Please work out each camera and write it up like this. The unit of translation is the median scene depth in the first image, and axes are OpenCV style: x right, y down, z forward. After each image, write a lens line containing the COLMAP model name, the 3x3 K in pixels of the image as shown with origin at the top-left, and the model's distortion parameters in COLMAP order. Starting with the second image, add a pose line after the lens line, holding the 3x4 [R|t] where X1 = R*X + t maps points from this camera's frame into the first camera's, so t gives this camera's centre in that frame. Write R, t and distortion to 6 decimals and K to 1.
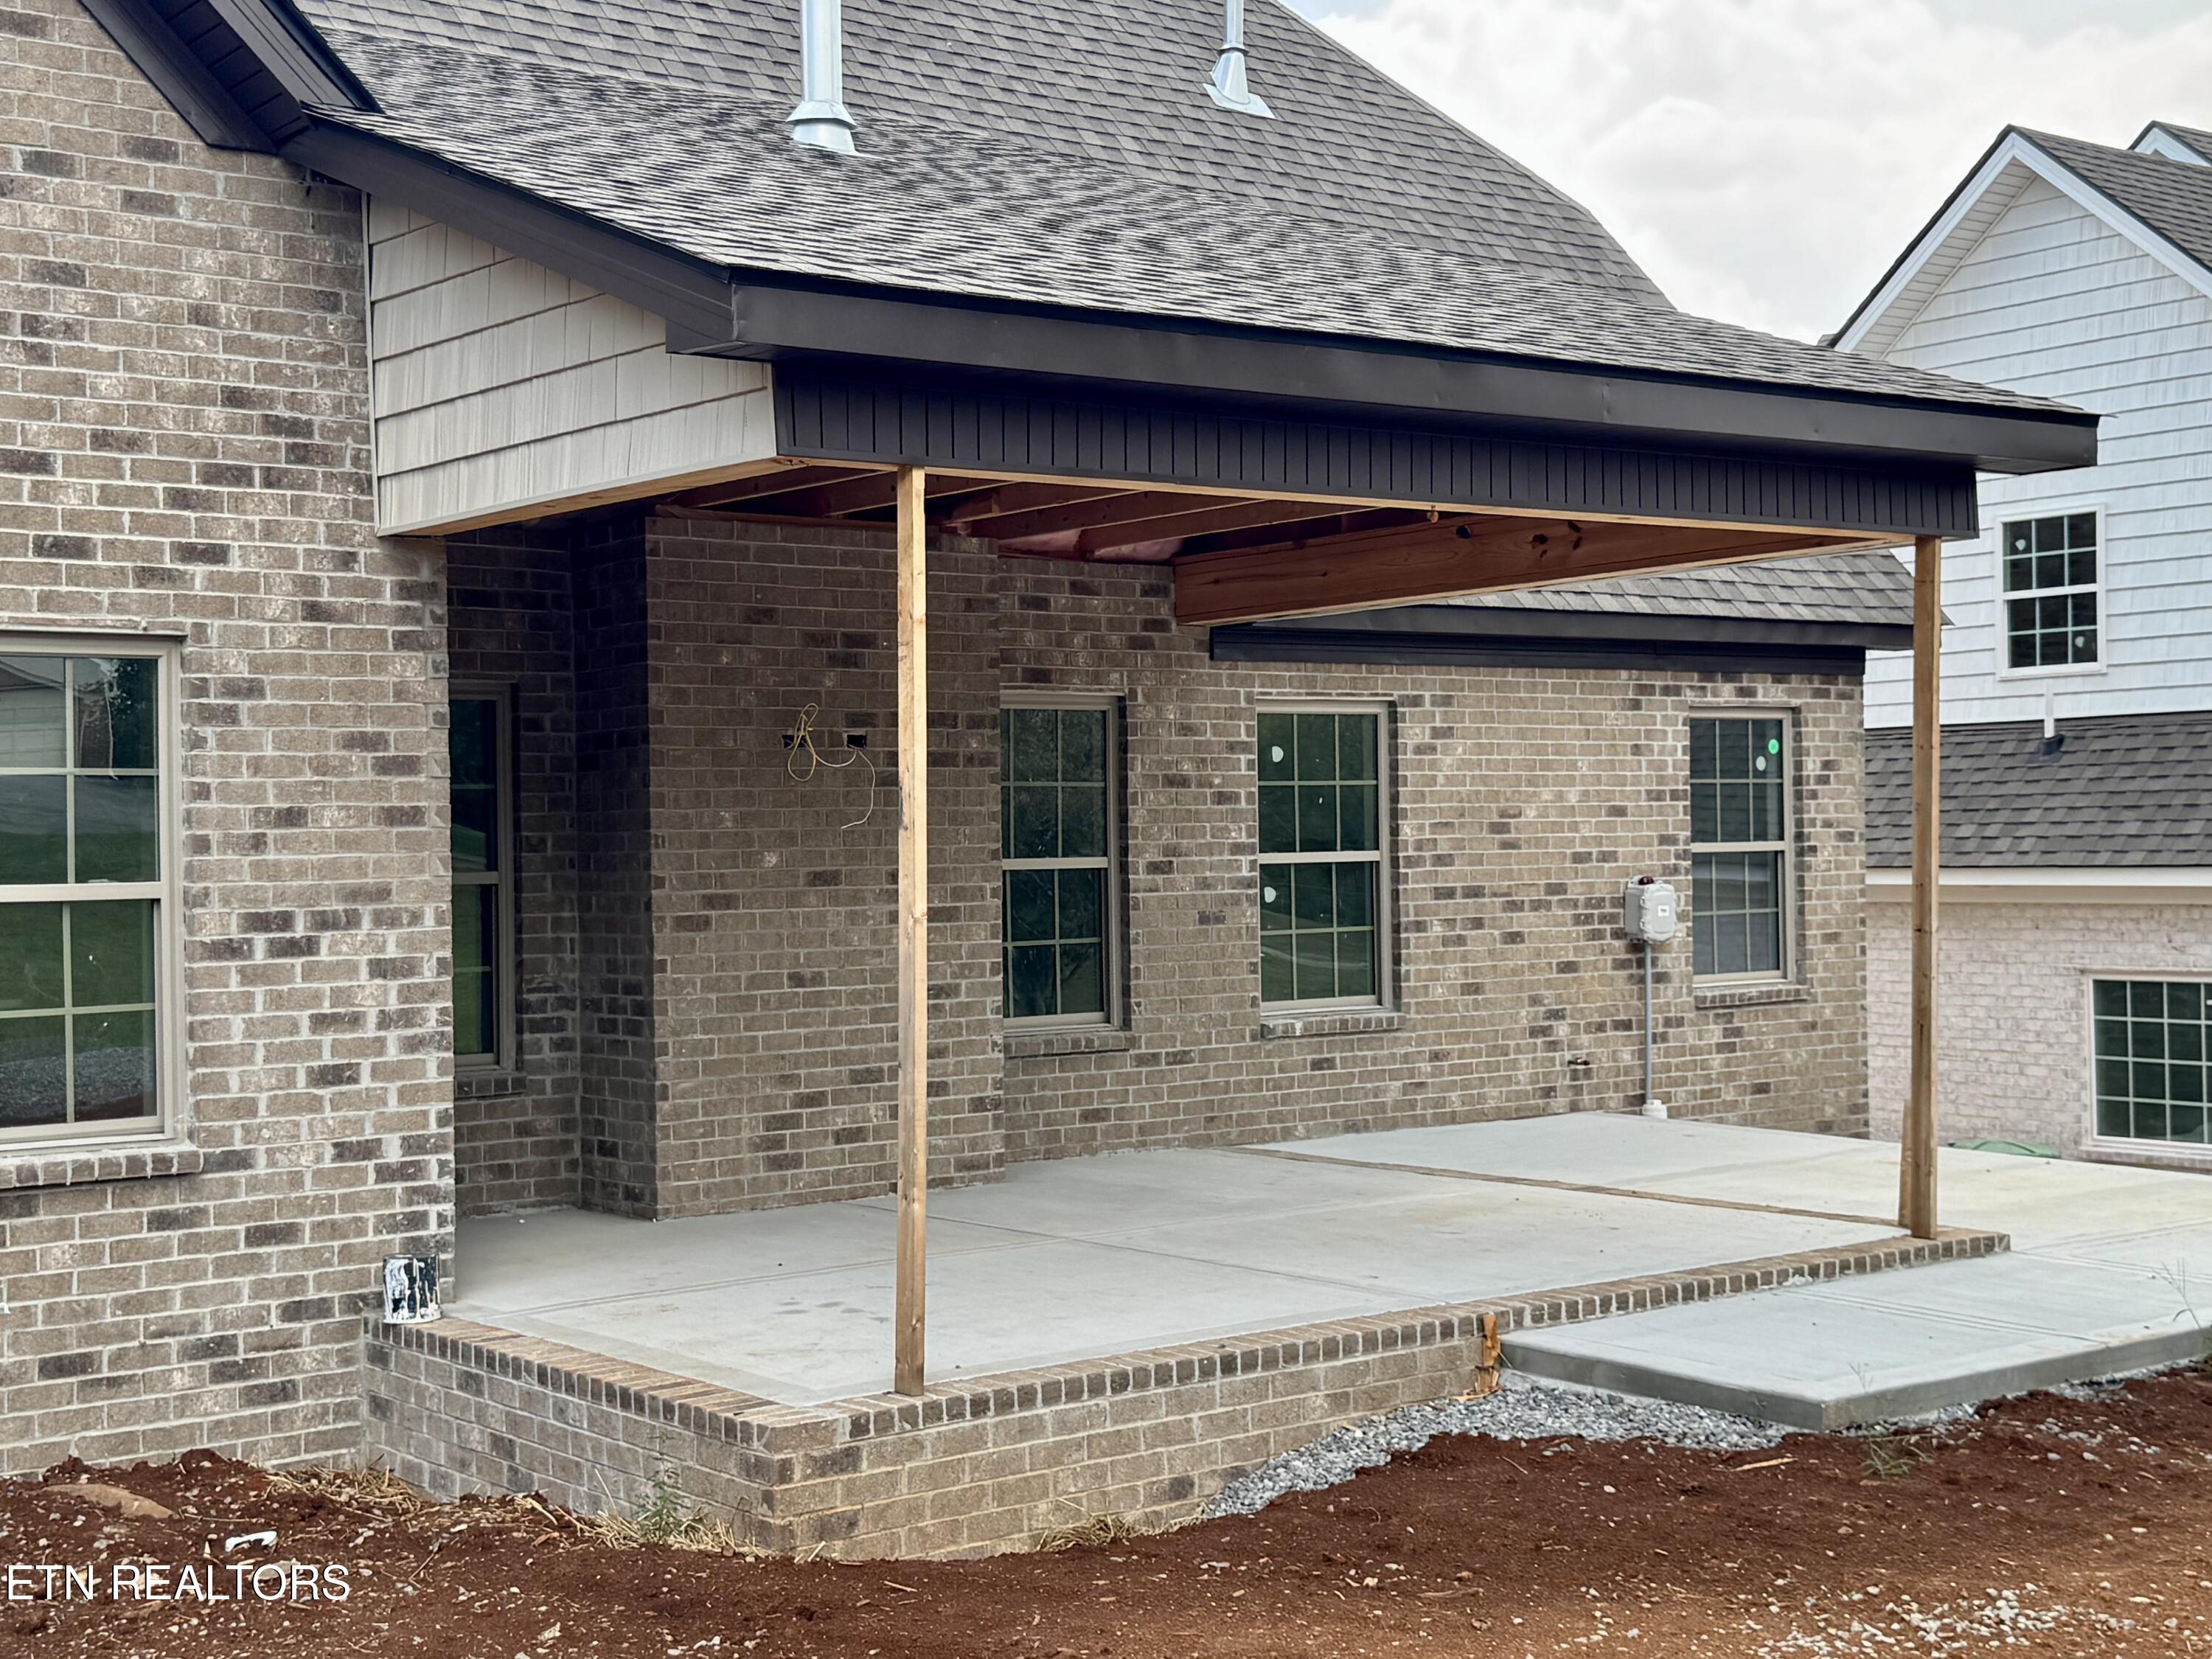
lens RADIAL K [[2995.5, 0, 1174.9], [0, 2995.5, 820.7], [0, 0, 1]] dist [0.081763, 0.000000]
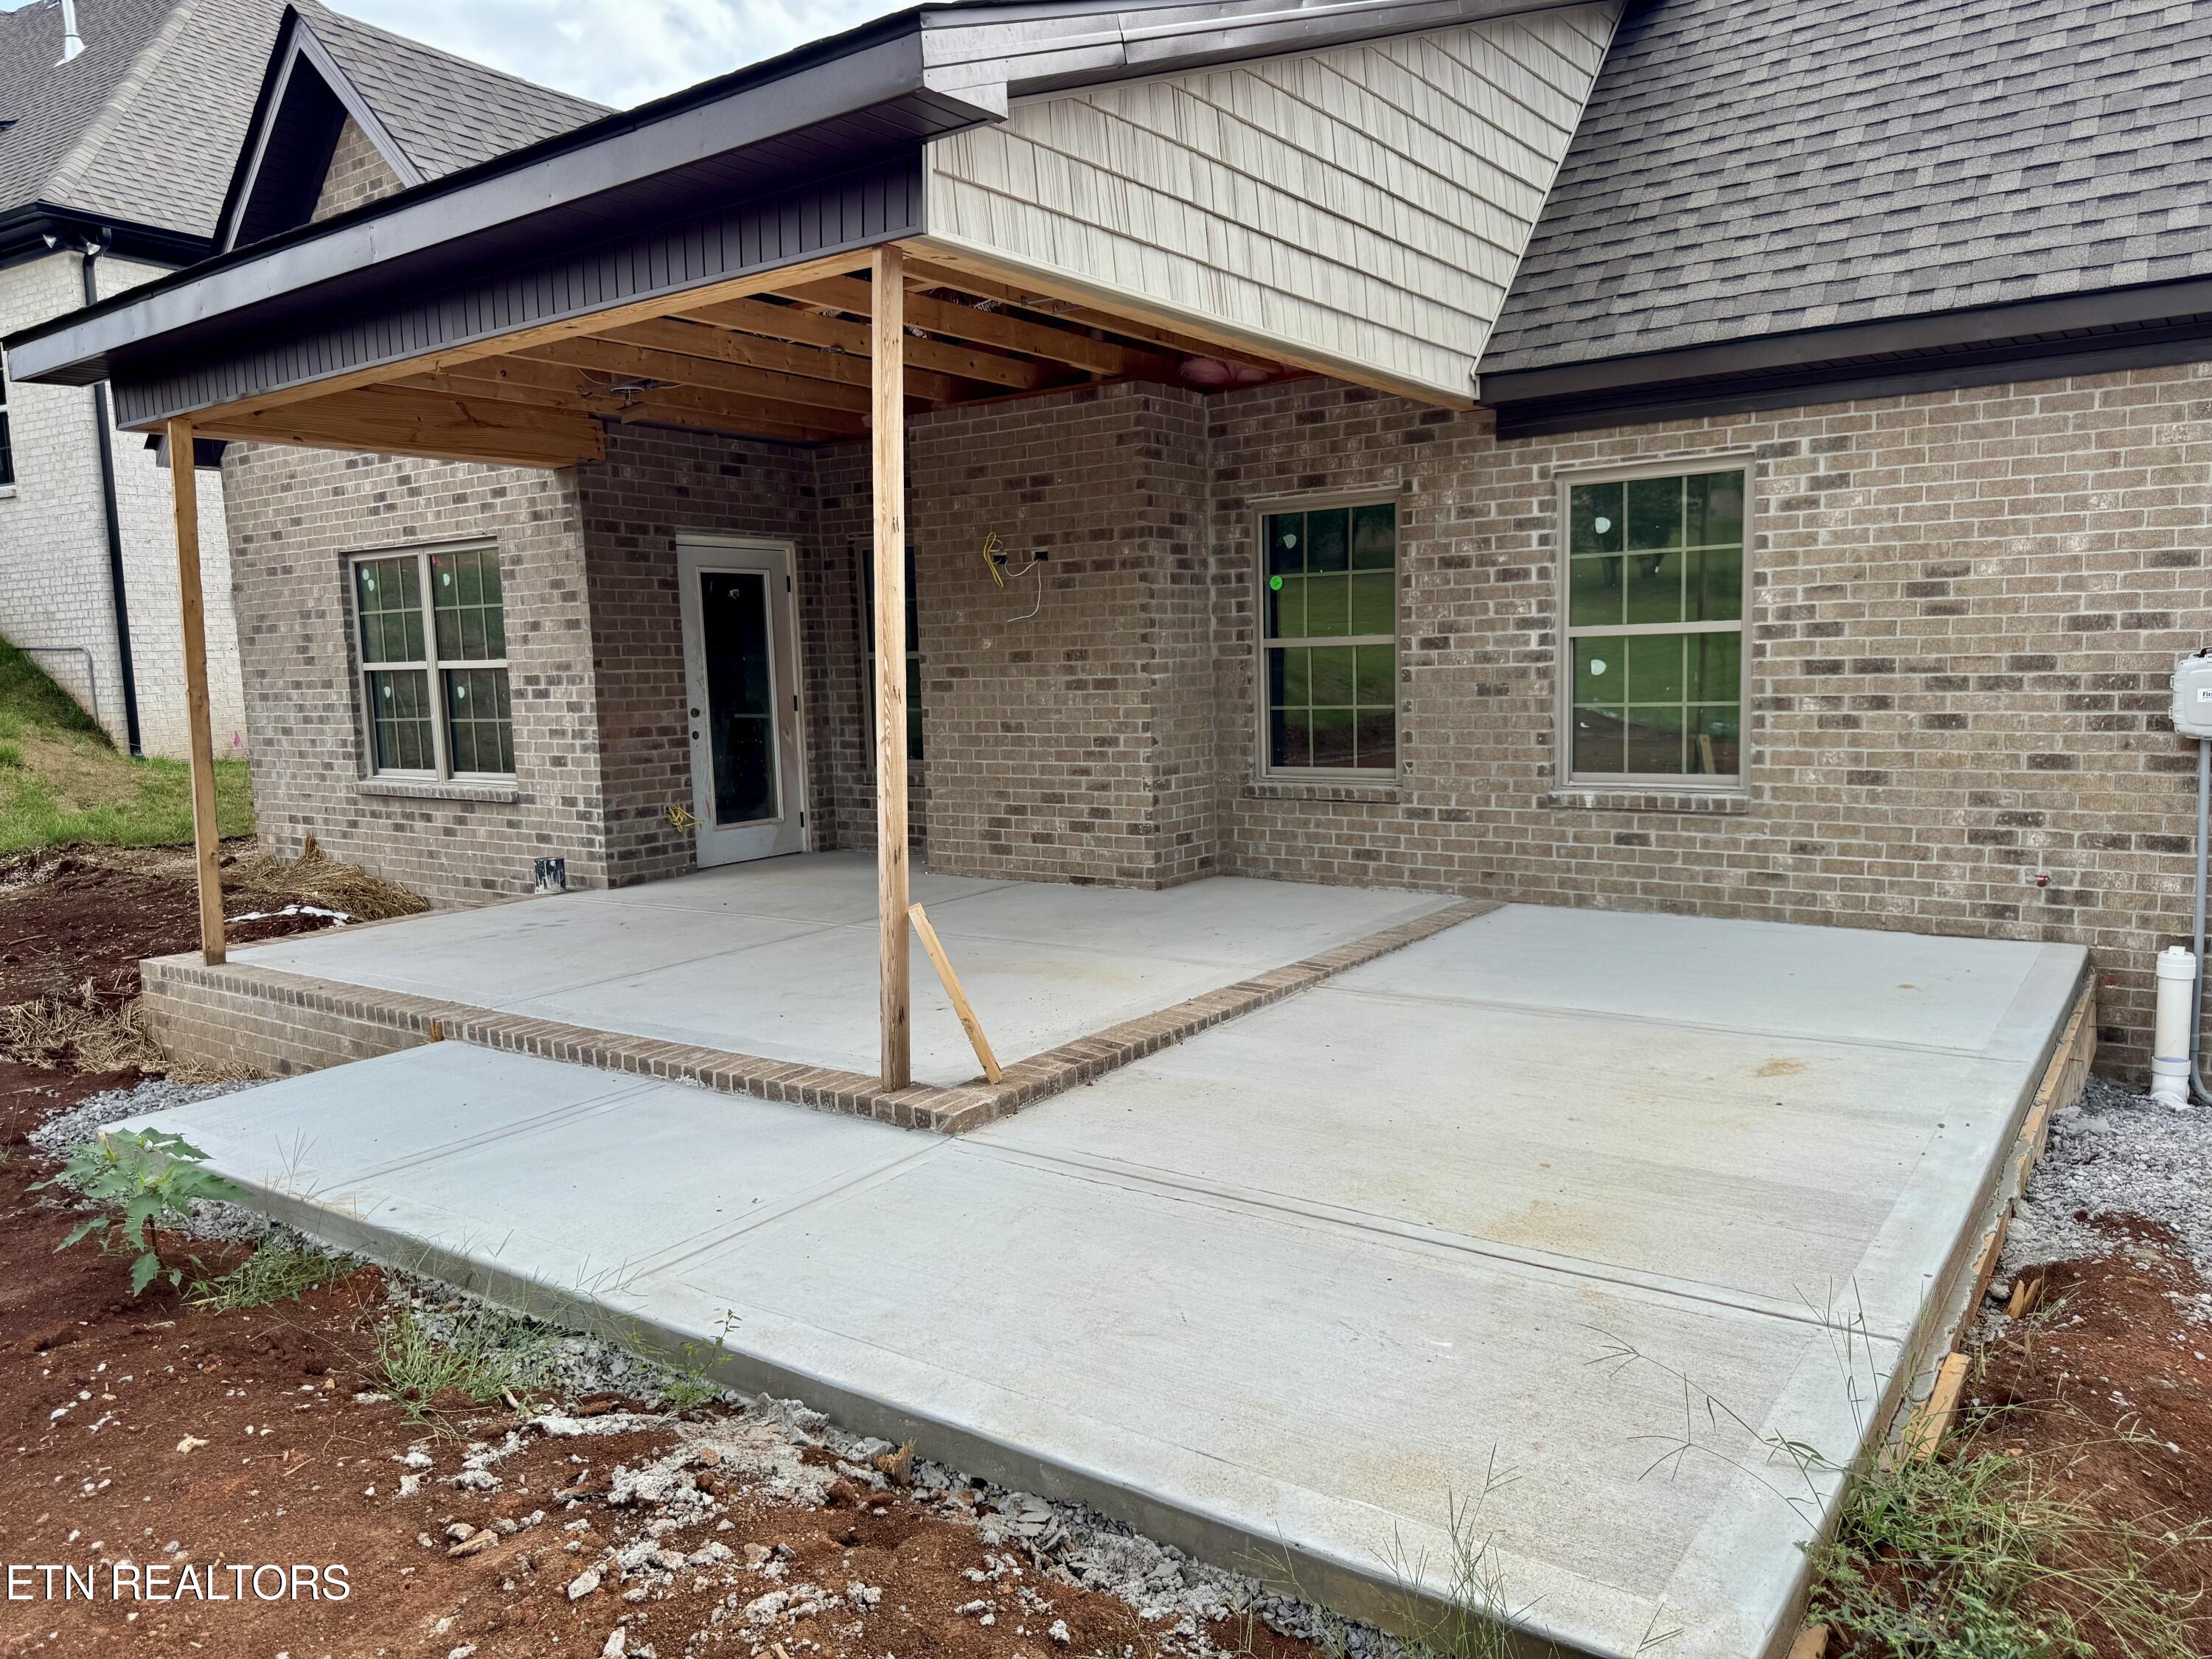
lens RADIAL K [[1555.9, 0, 1129.1], [0, 1555.9, 848.4], [0, 0, 1]] dist [0.059181, -0.077394]
pose [[0.266215, 0.126833, -0.955533, 0.589795], [0.028496, 0.989837, 0.139325, 0.007916], [0.963492, -0.064319, 0.259895, 0.822710]]
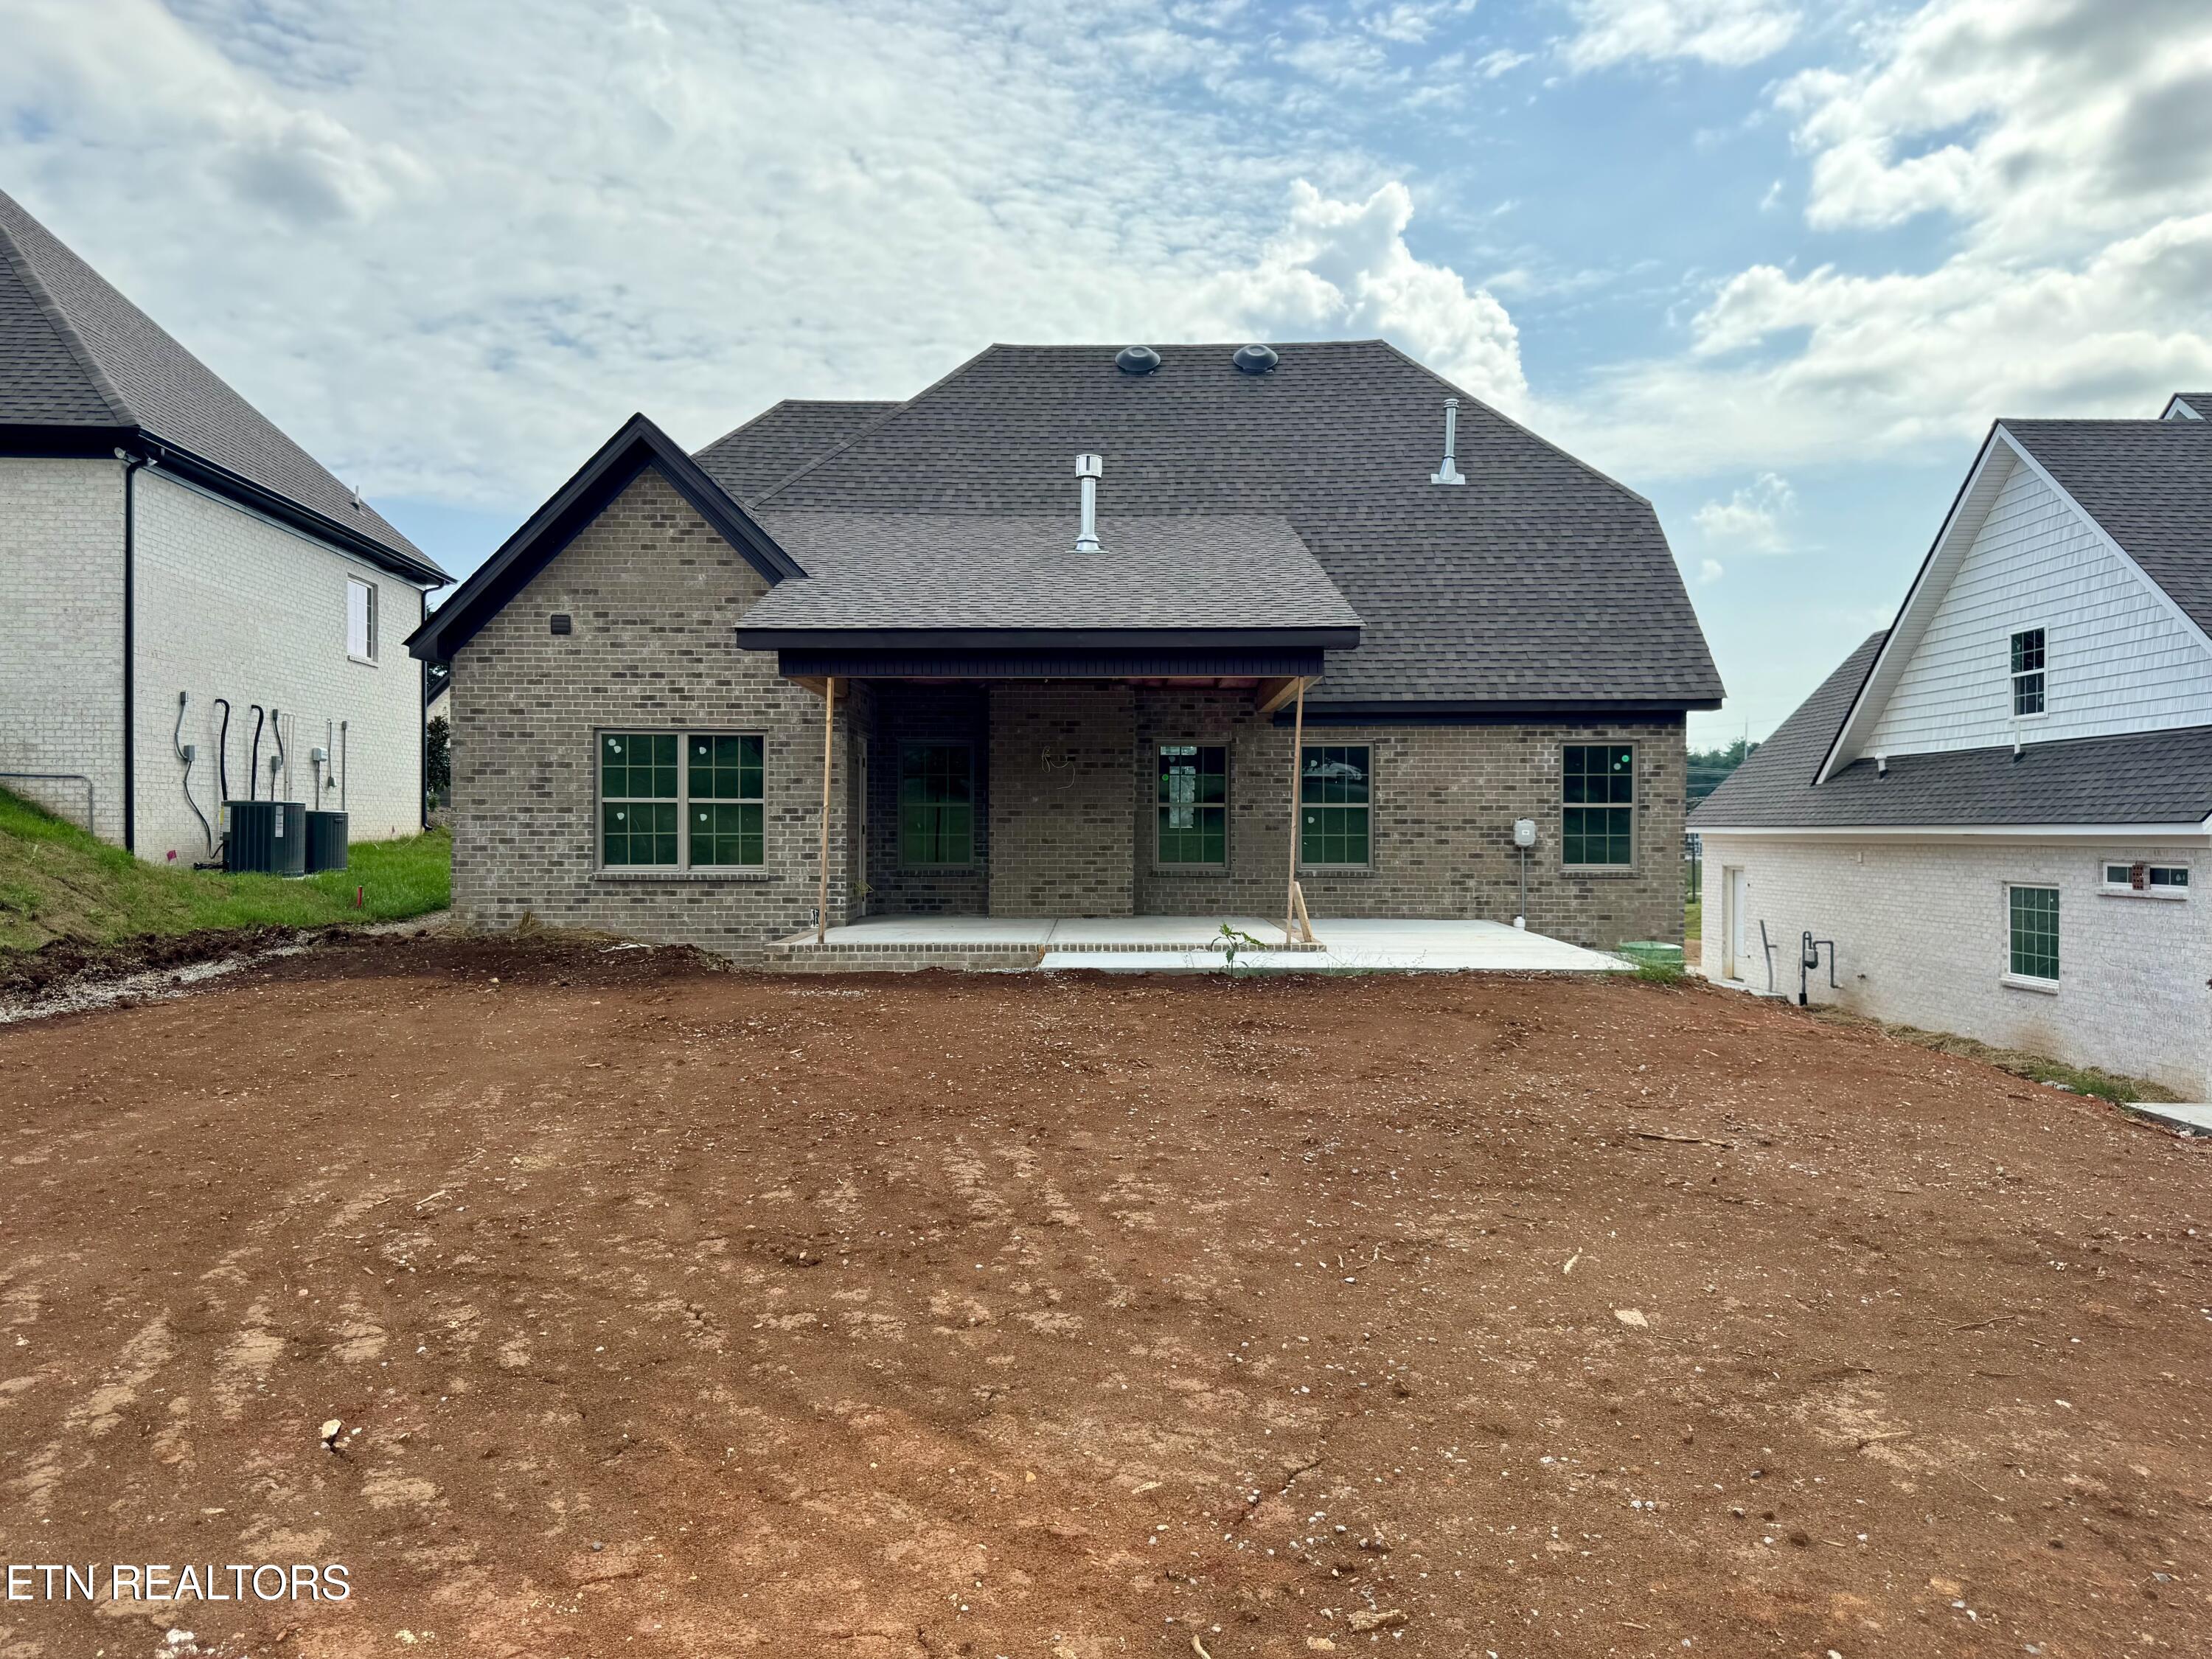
lens RADIAL K [[1555.9, 0, 1127.7], [0, 1555.9, 832.1], [0, 0, 1]] dist [0.059181, -0.077394]
pose [[0.779004, 0.019168, -0.626726, 0.842673], [-0.011382, 0.999800, 0.016431, 0.017841], [0.626916, -0.005667, 0.779066, -0.116820]]
